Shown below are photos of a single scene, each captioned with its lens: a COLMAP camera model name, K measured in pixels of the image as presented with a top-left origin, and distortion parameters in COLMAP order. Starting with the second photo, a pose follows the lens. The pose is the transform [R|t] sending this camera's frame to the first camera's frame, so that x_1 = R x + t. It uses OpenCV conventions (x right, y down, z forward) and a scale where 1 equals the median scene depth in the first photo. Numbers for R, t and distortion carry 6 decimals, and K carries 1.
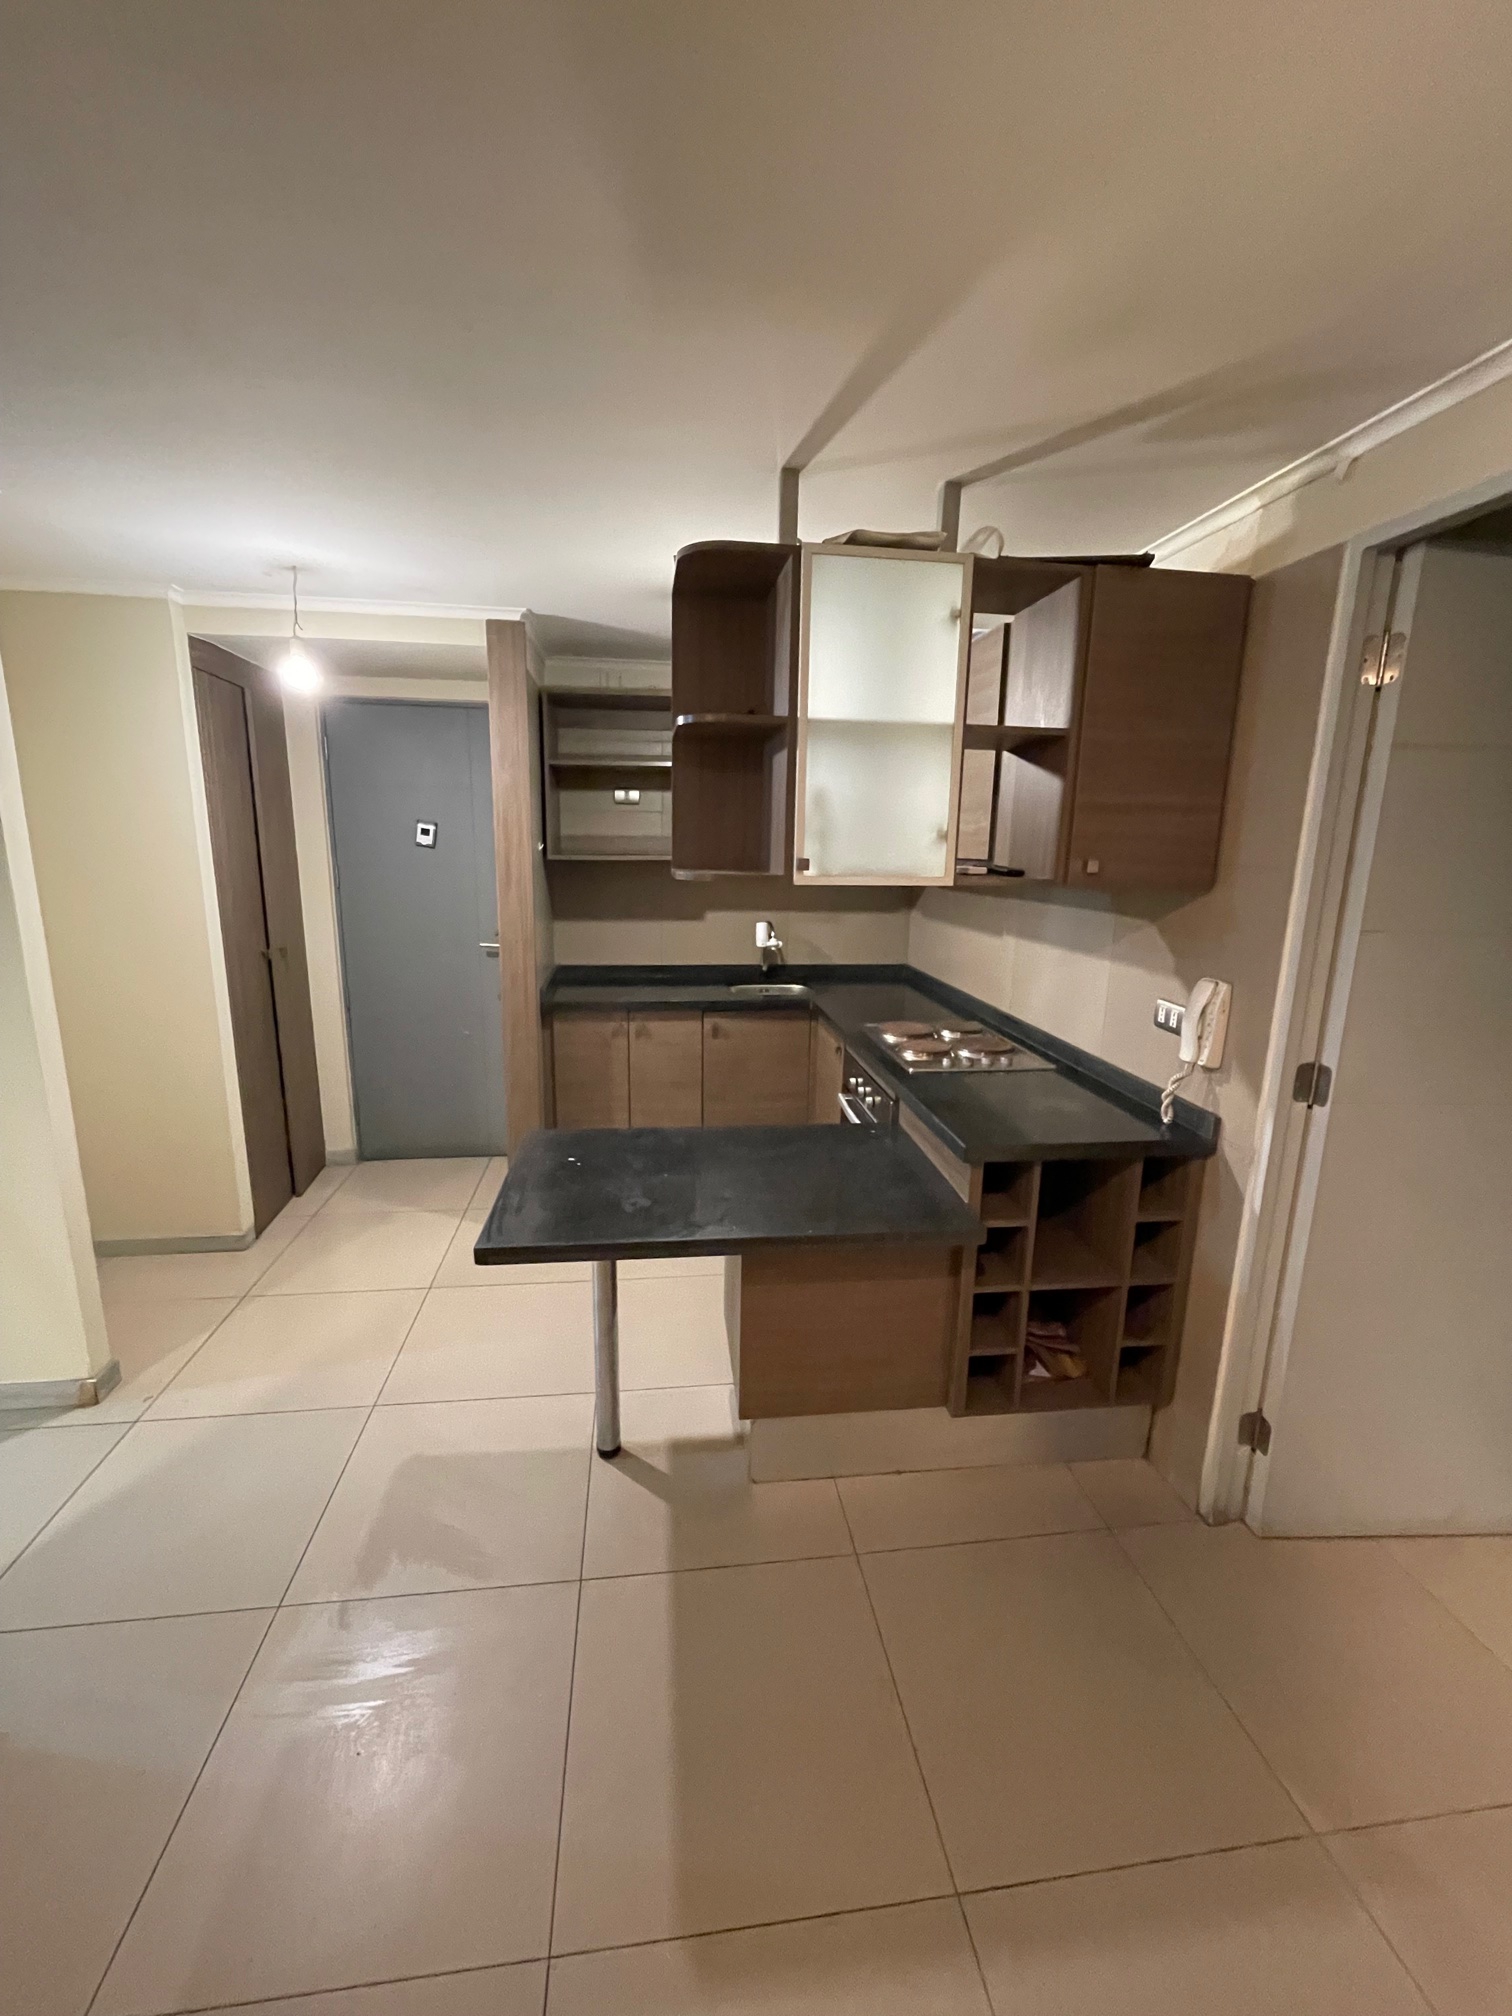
lens RADIAL K [[806.9, 0, 753.1], [0, 806.9, 1003.8], [0, 0, 1]] dist [-0.011286, 0.000066]
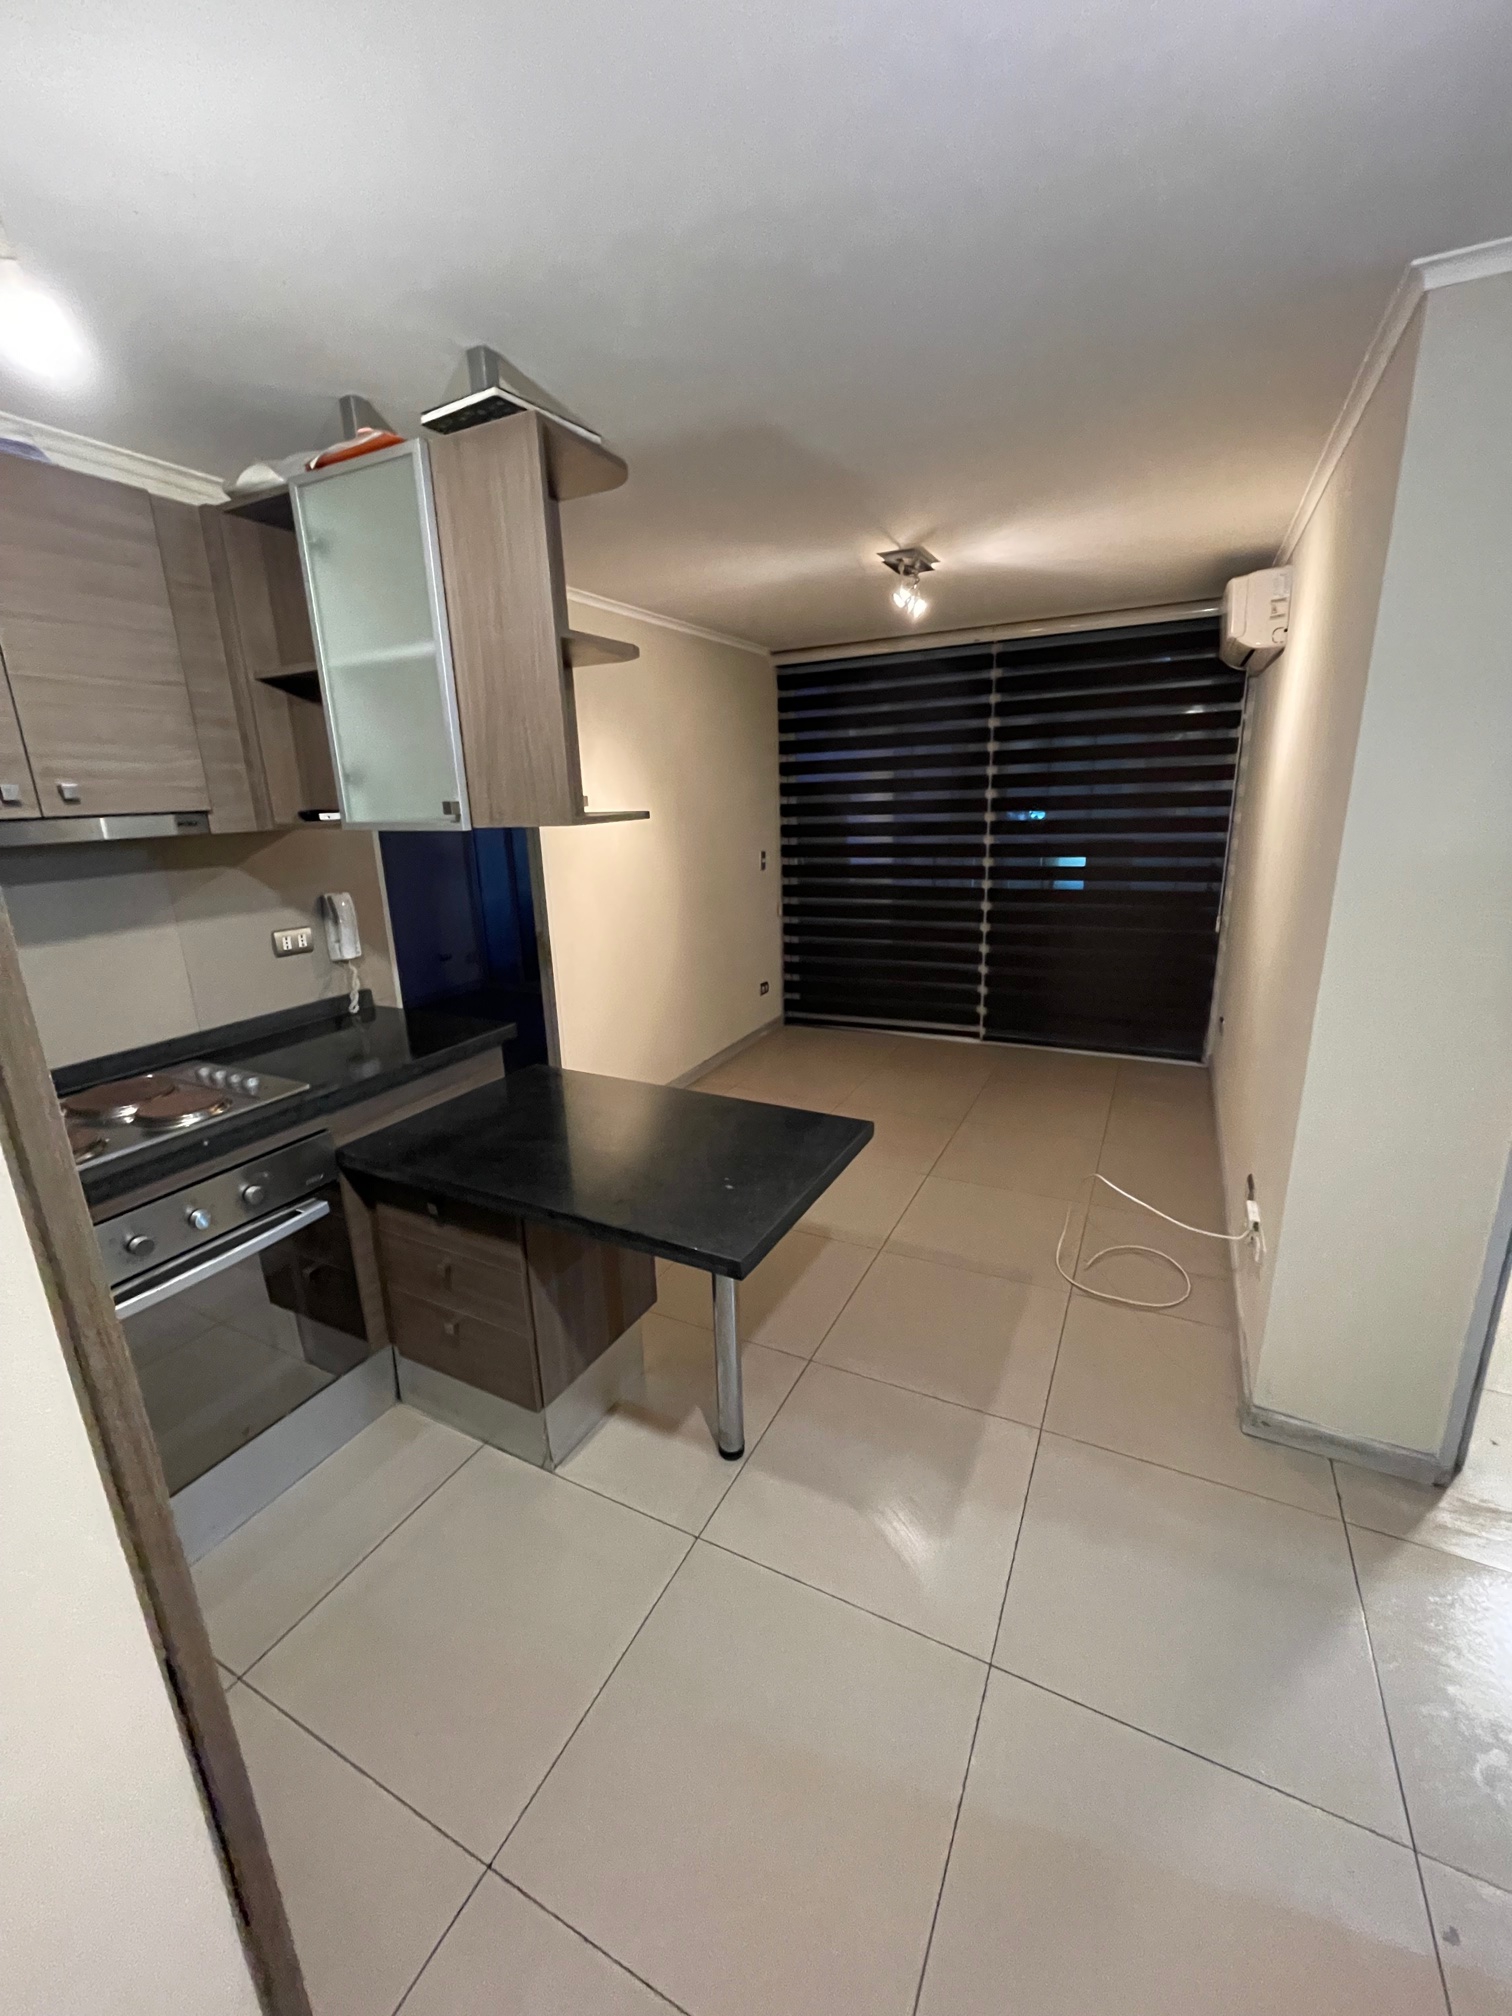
lens RADIAL K [[806.9, 0, 756.6], [0, 806.9, 1004.4], [0, 0, 1]] dist [-0.011286, 0.000066]
pose [[-0.832142, -0.137181, 0.537327, -0.639228], [0.122916, 0.899197, 0.419924, -0.294559], [-0.540769, 0.415482, -0.731398, 1.474337]]
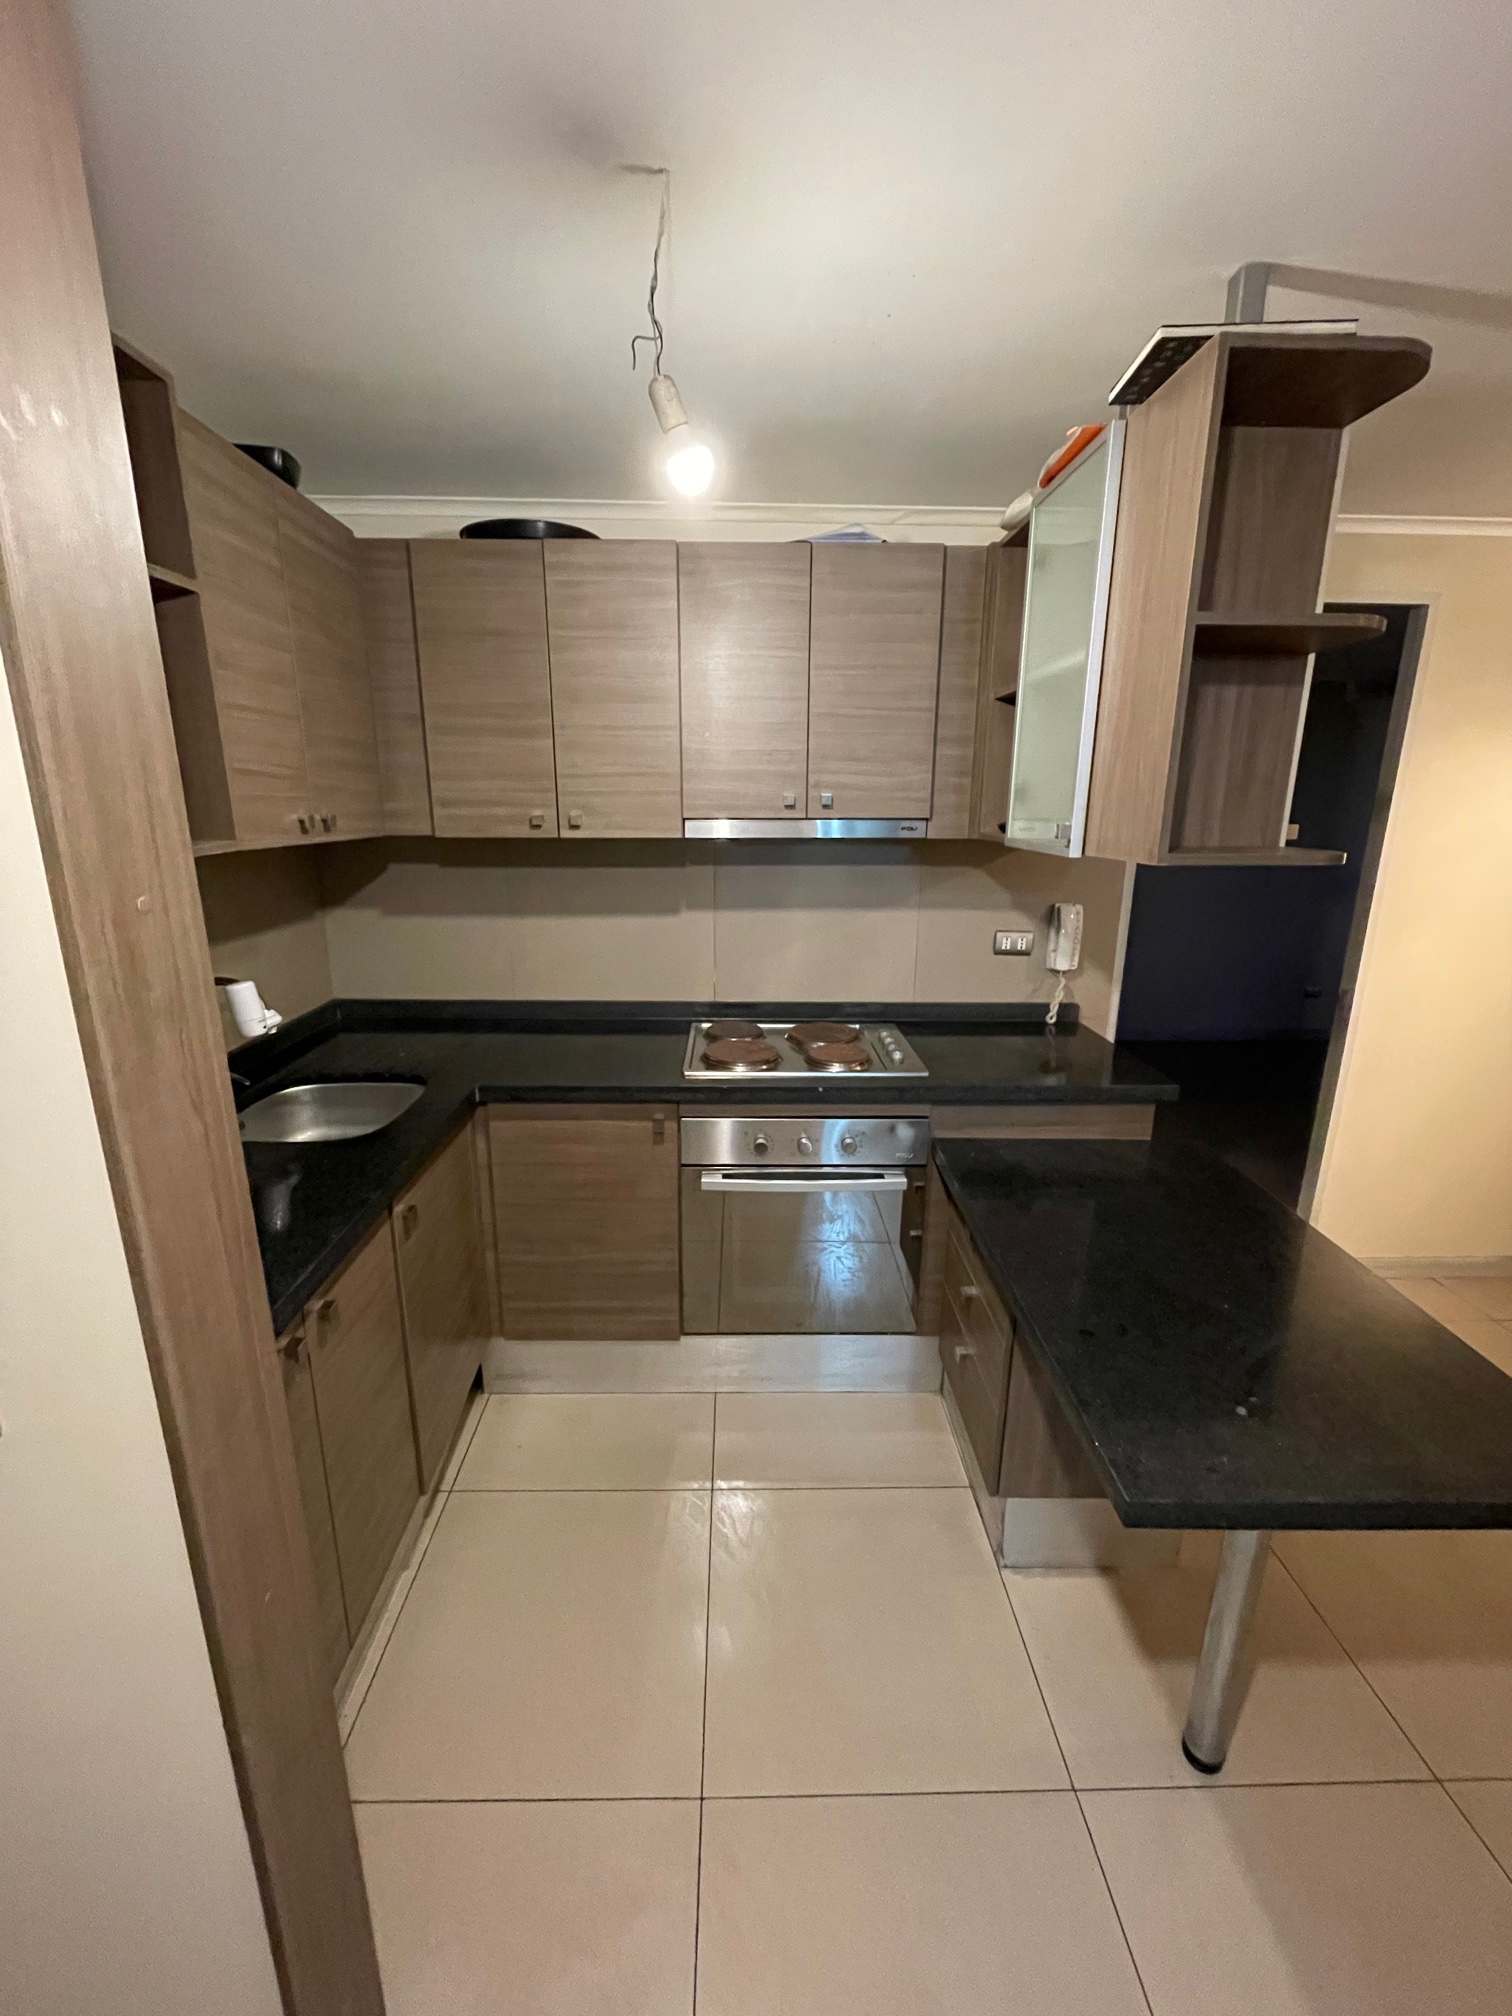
lens RADIAL K [[806.9, 0, 757.7], [0, 806.9, 1003.3], [0, 0, 1]] dist [-0.011286, 0.000066]
pose [[0.100853, -0.259121, 0.960565, -0.690915], [0.192194, 0.952376, 0.236733, -0.251760], [-0.976161, 0.160739, 0.145851, 1.179241]]
